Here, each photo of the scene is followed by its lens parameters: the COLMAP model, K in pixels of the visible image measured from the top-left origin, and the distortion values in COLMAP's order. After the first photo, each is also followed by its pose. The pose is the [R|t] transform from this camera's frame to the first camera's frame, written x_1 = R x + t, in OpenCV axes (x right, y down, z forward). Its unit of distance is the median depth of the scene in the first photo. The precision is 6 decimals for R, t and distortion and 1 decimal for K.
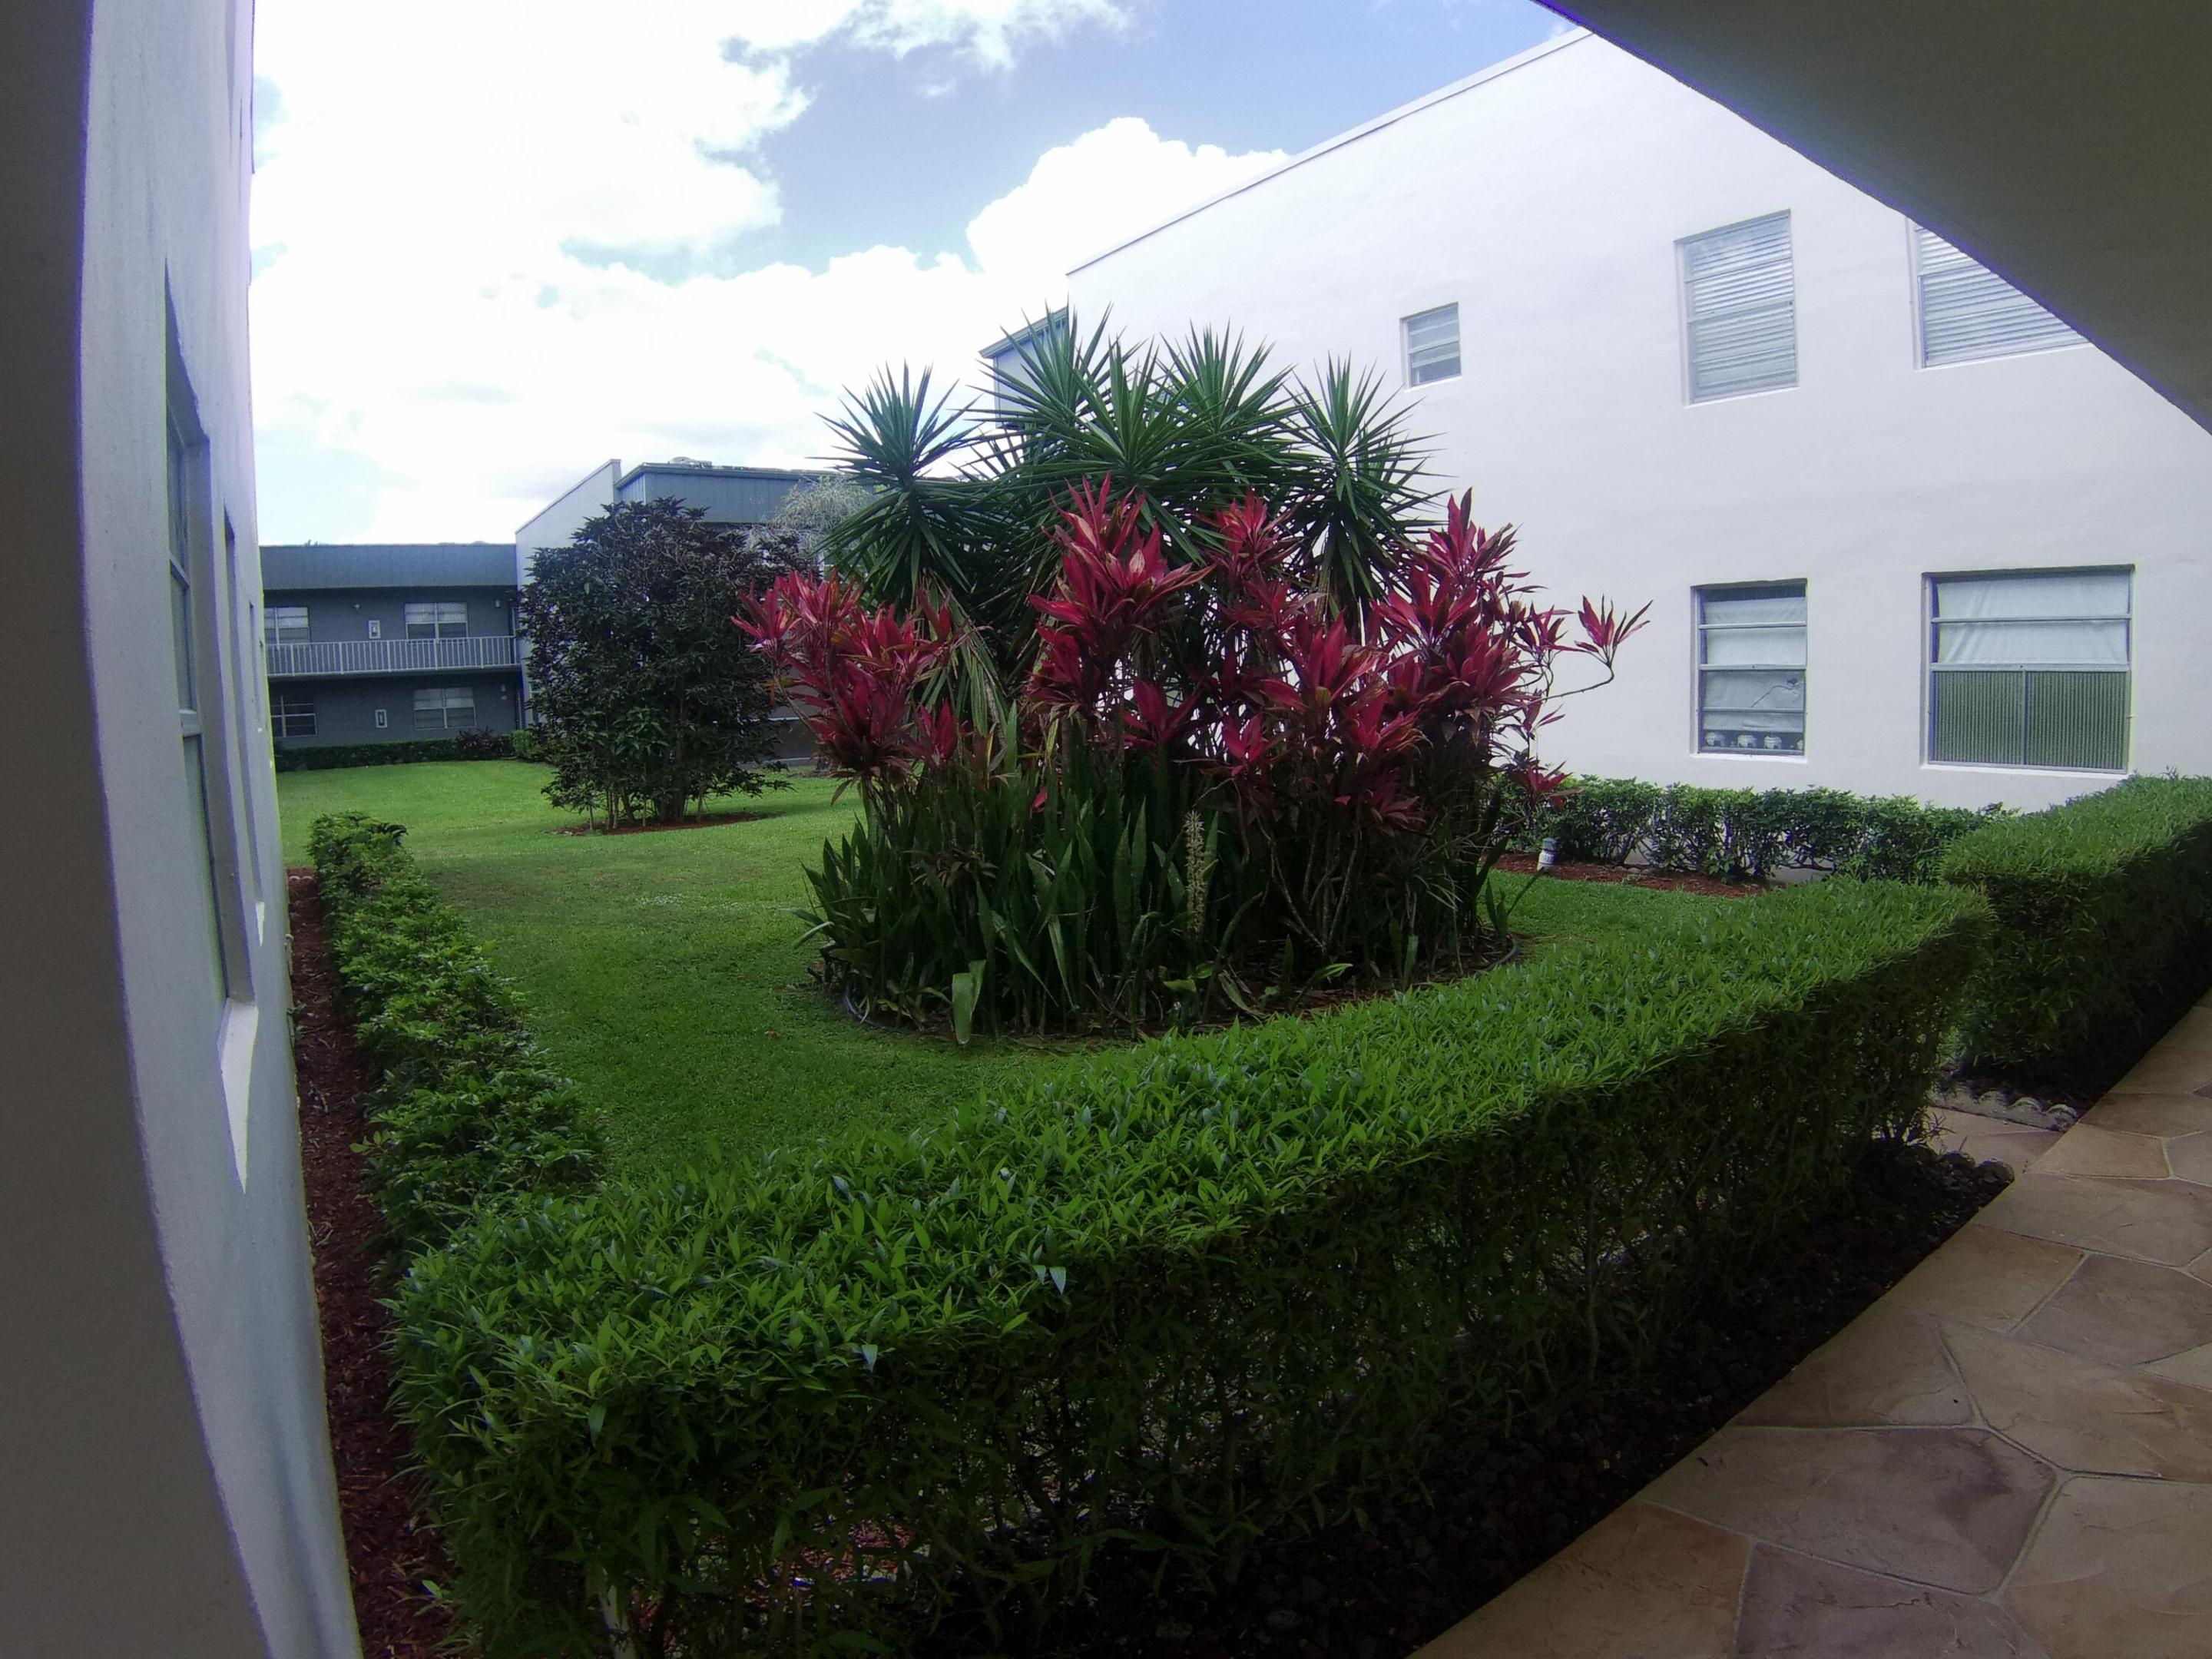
lens RADIAL K [[1273.6, 0, 1118.1], [0, 1273.6, 836.0], [0, 0, 1]] dist [-0.167049, 0.031391]
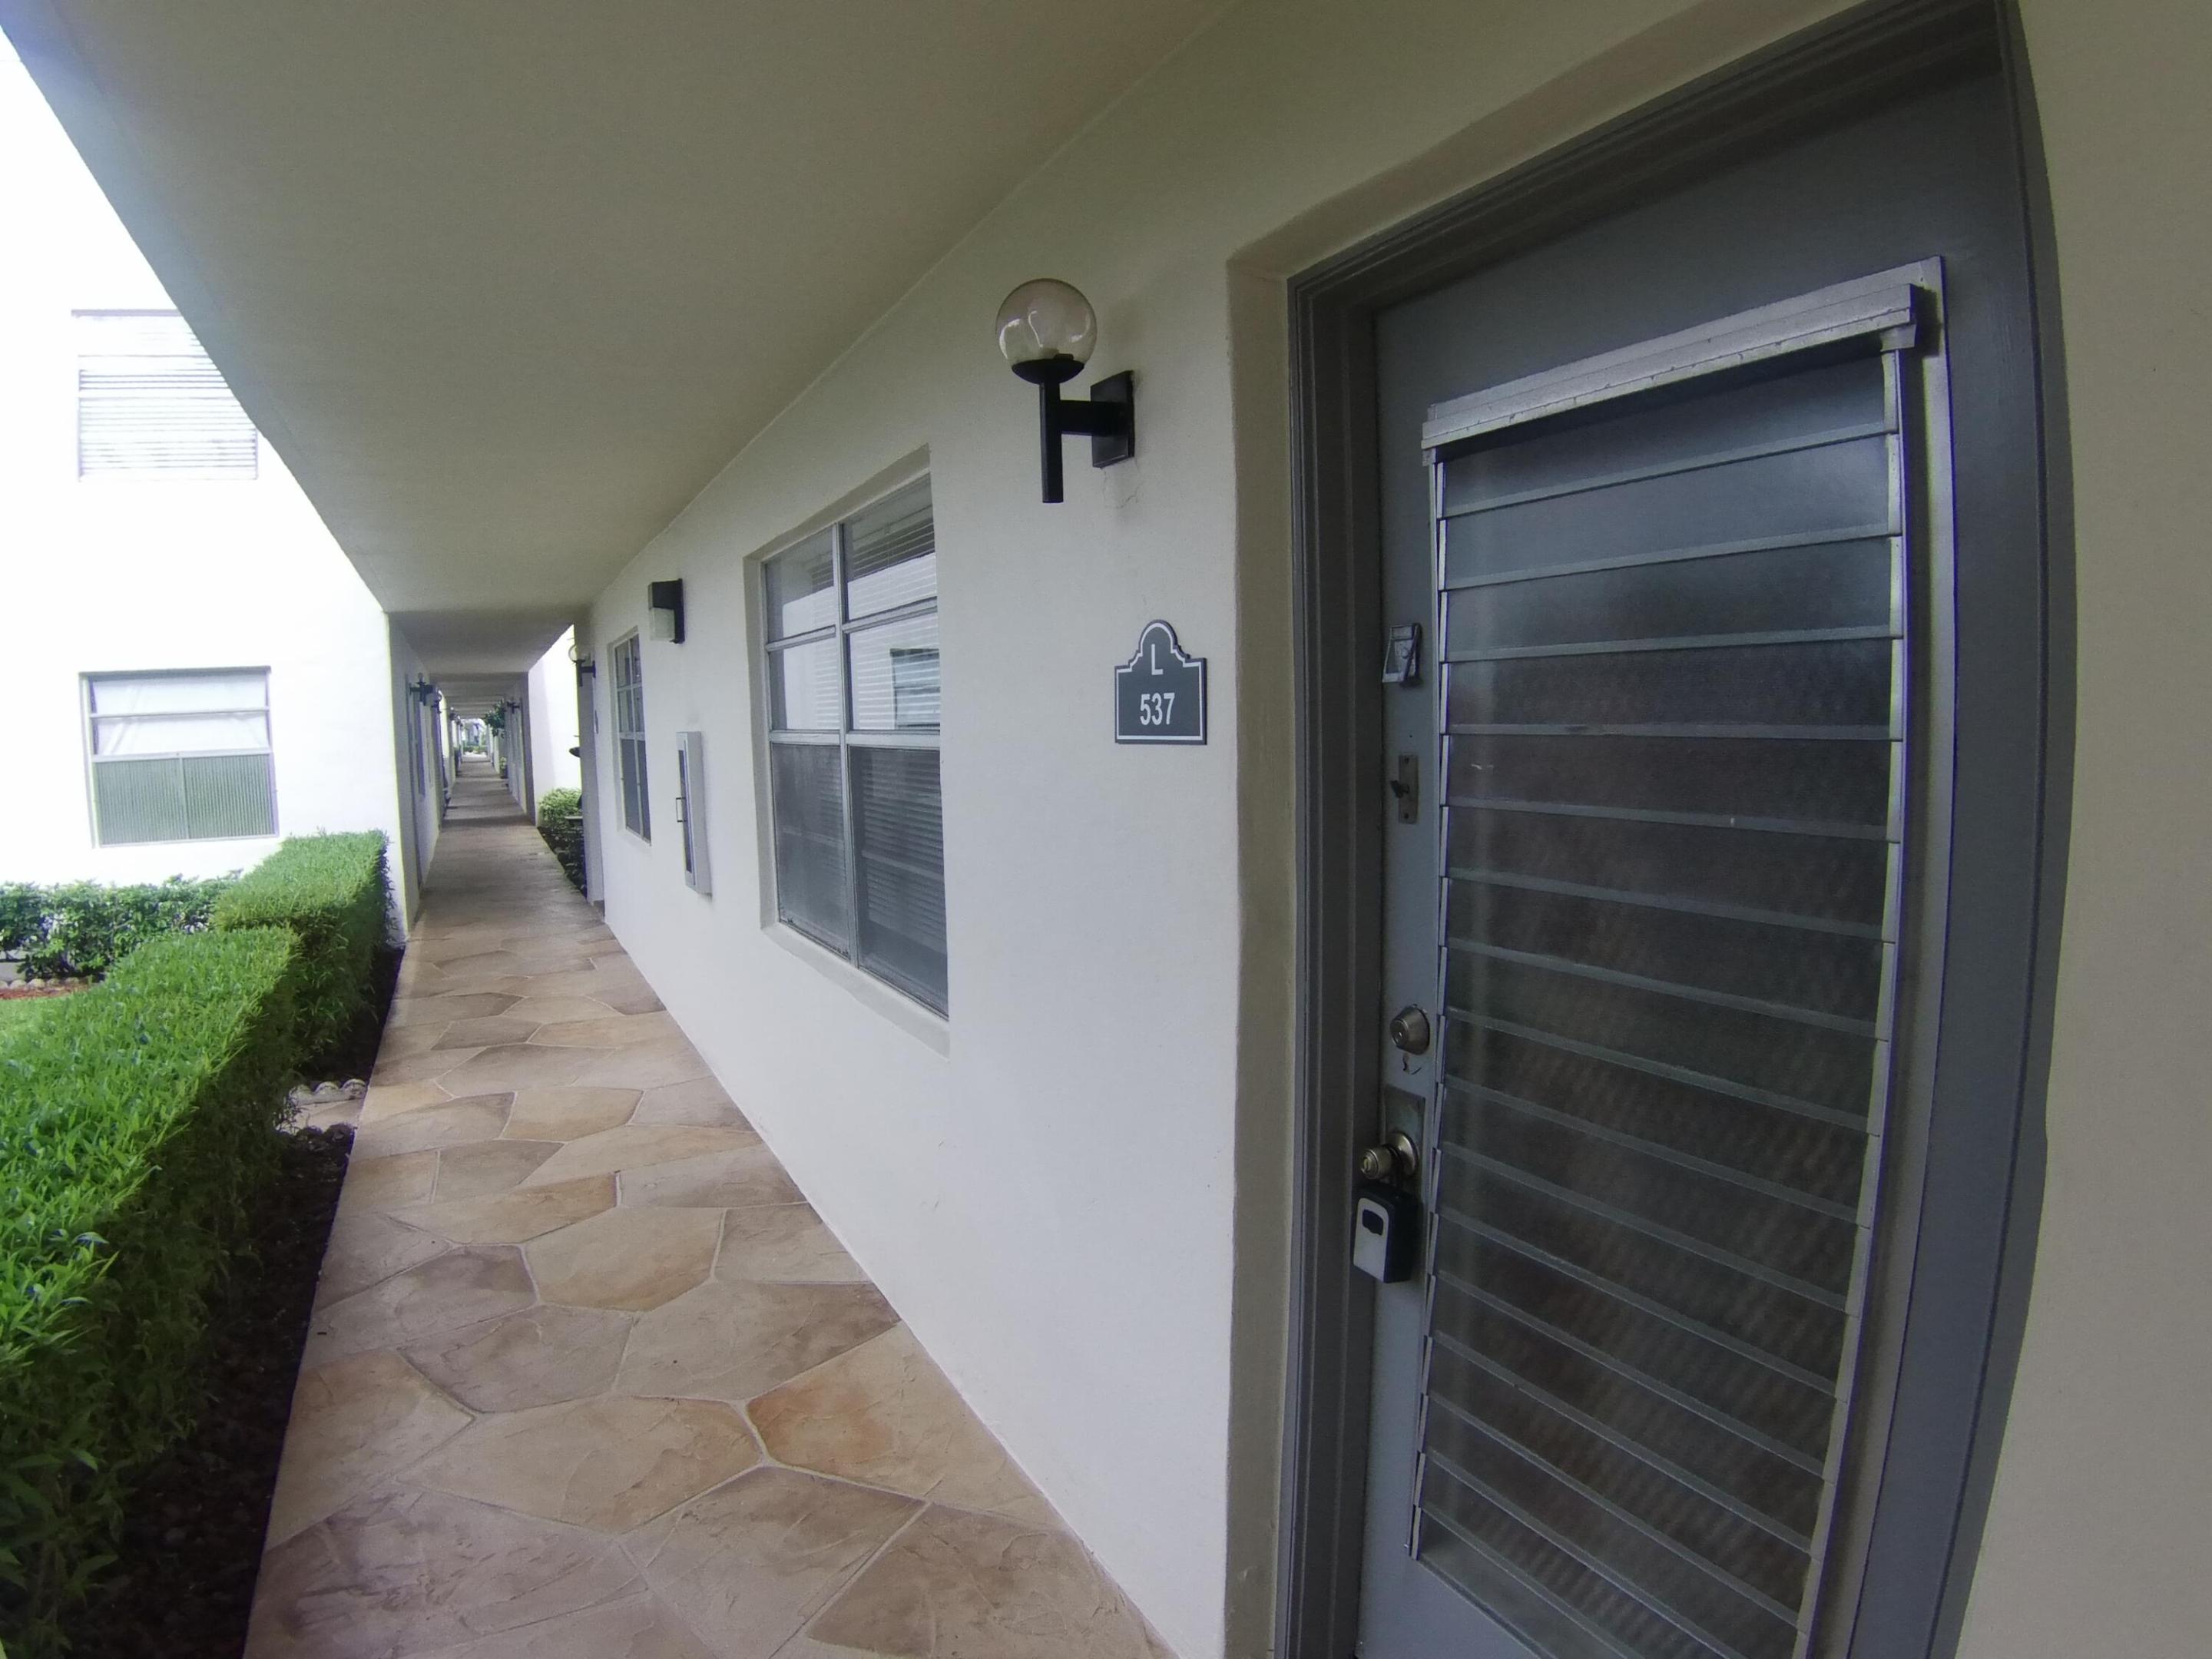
lens RADIAL K [[1273.6, 0, 1118.1], [0, 1273.6, 836.0], [0, 0, 1]] dist [-0.167049, 0.031391]
pose [[0.133093, -0.068304, 0.988747, -0.243762], [0.136602, 0.989365, 0.049959, 0.004024], [-0.981645, 0.128416, 0.141008, -0.069072]]
